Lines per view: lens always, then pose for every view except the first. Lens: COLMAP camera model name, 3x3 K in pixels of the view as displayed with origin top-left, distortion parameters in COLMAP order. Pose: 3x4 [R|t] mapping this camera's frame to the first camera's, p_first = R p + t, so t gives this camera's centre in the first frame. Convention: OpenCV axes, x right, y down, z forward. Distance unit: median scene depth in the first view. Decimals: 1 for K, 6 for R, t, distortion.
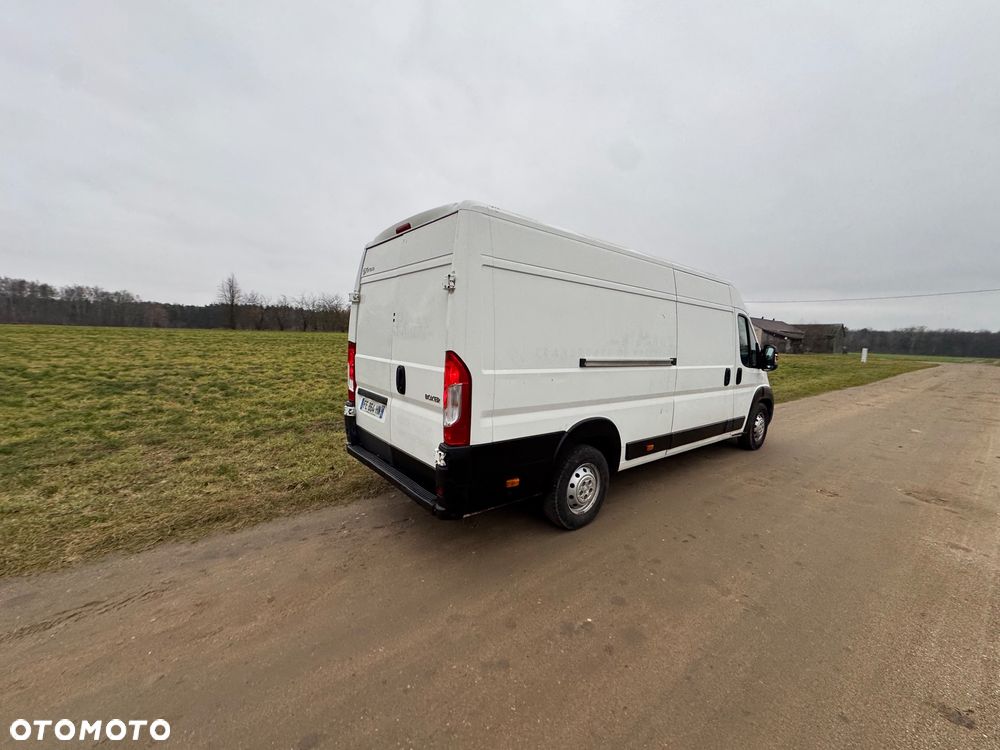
lens RADIAL K [[394.7, 0, 498.6], [0, 394.7, 375.5], [0, 0, 1]] dist [-0.003730, 0.000989]
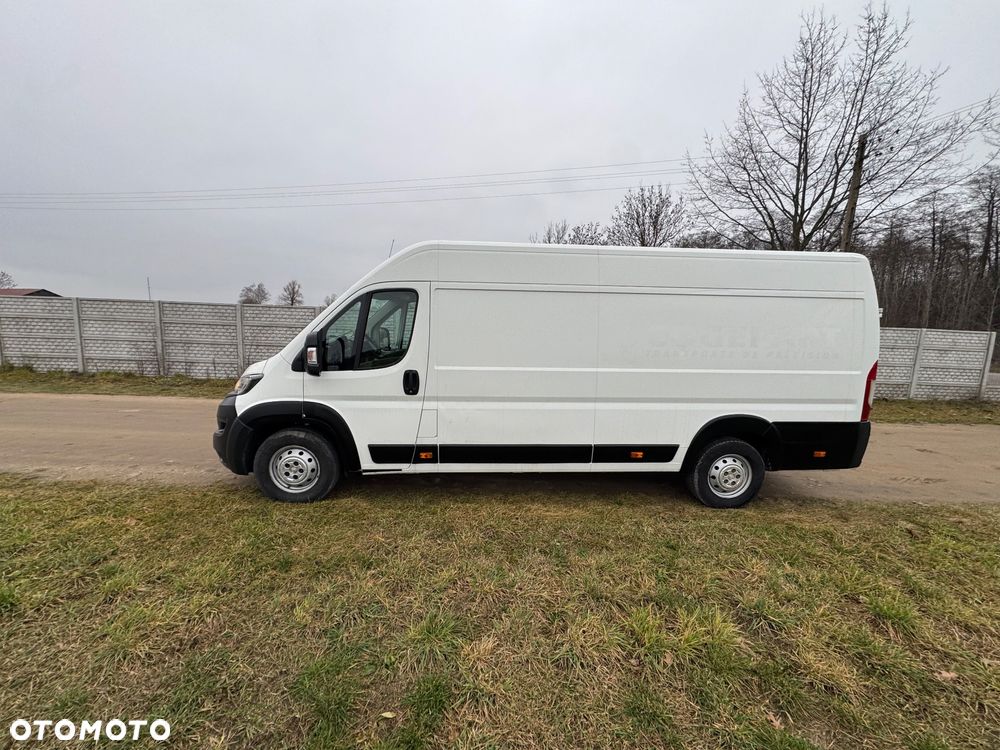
lens RADIAL K [[394.7, 0, 499.0], [0, 394.7, 373.7], [0, 0, 1]] dist [-0.003730, 0.000989]
pose [[-0.814867, -0.132393, 0.564327, -0.178071], [-0.000616, 0.973764, 0.227558, -0.270521], [-0.579648, 0.185082, -0.793569, 2.315261]]
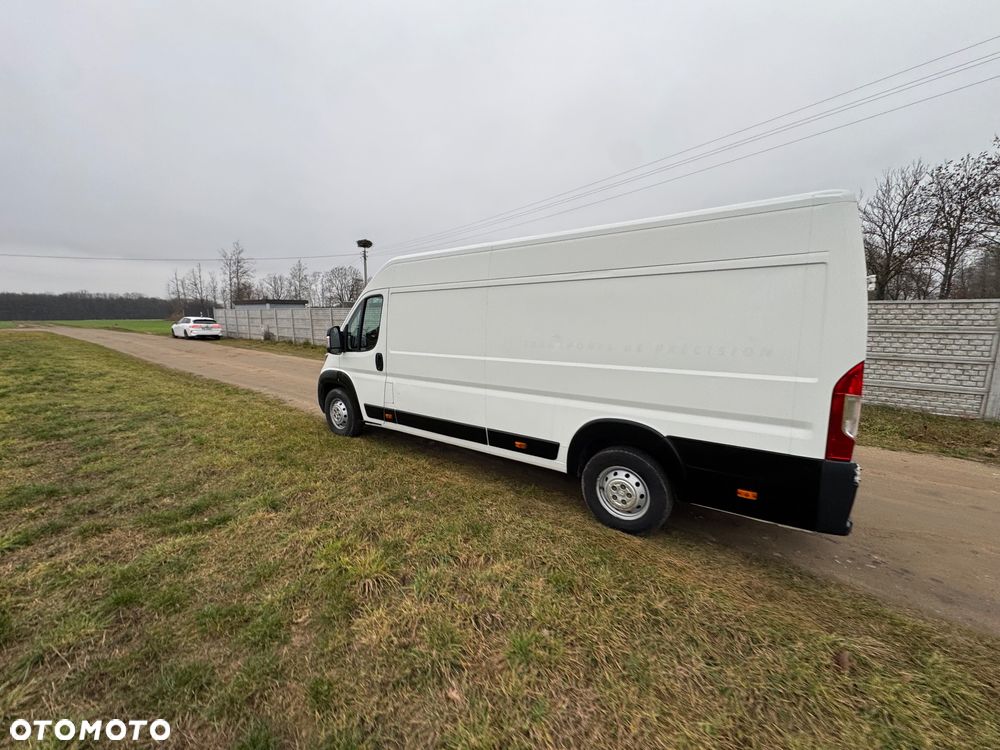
lens RADIAL K [[394.7, 0, 500.8], [0, 394.7, 375.2], [0, 0, 1]] dist [-0.003730, 0.000989]
pose [[-0.255142, -0.181282, 0.949758, -0.795130], [0.089744, 0.973587, 0.209939, -0.233811], [-0.962730, 0.138799, -0.232134, 1.655312]]
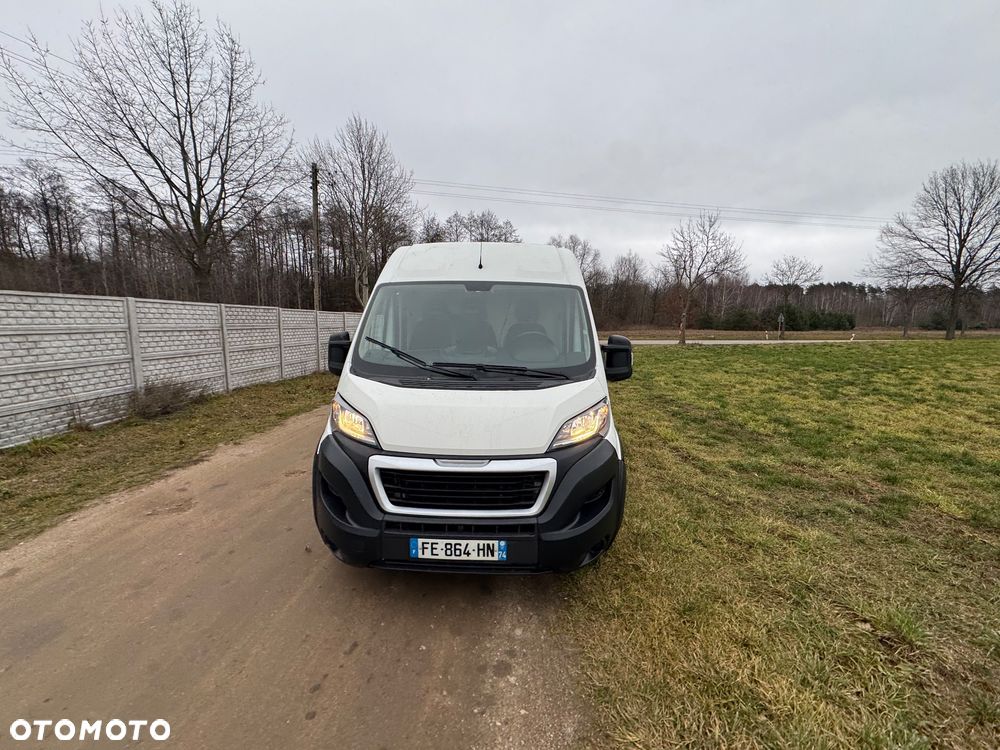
lens RADIAL K [[394.7, 0, 500.0], [0, 394.7, 372.9], [0, 0, 1]] dist [-0.003730, 0.000989]
pose [[-0.634332, 0.061542, -0.770607, 1.410367], [-0.110879, 0.979277, 0.169478, -0.201882], [0.765068, 0.192950, -0.614363, 2.186673]]
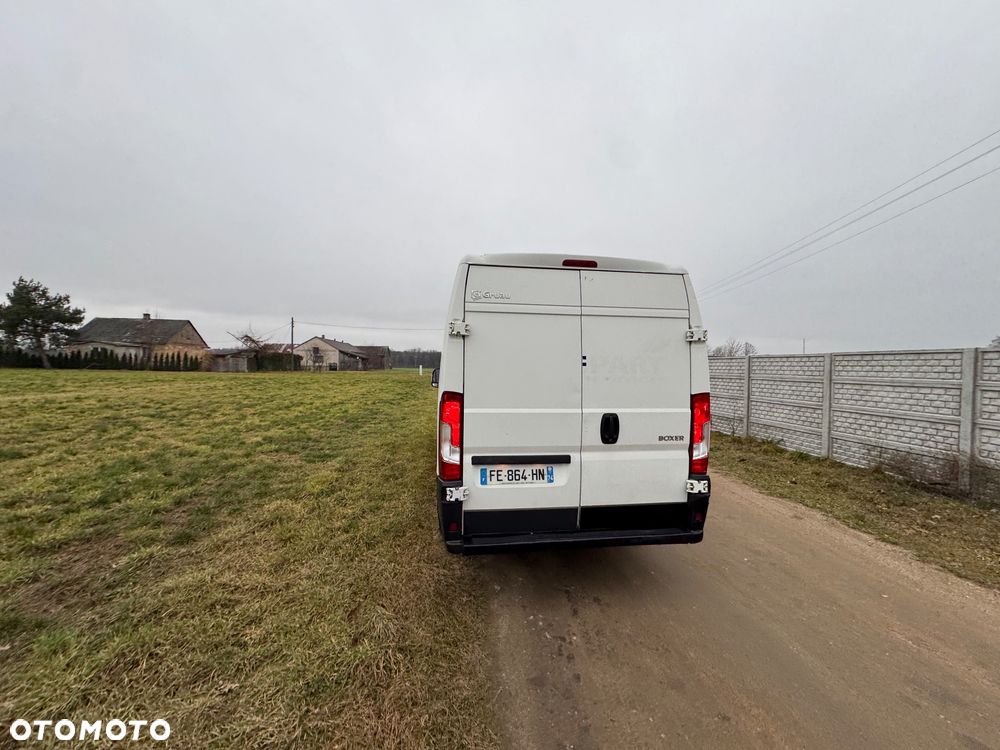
lens RADIAL K [[394.7, 0, 499.9], [0, 394.7, 376.1], [0, 0, 1]] dist [-0.003730, 0.000989]
pose [[0.514789, -0.048478, 0.855945, -0.917421], [0.088495, 0.996071, 0.003191, -0.108437], [-0.852737, 0.074104, 0.517057, 0.574099]]
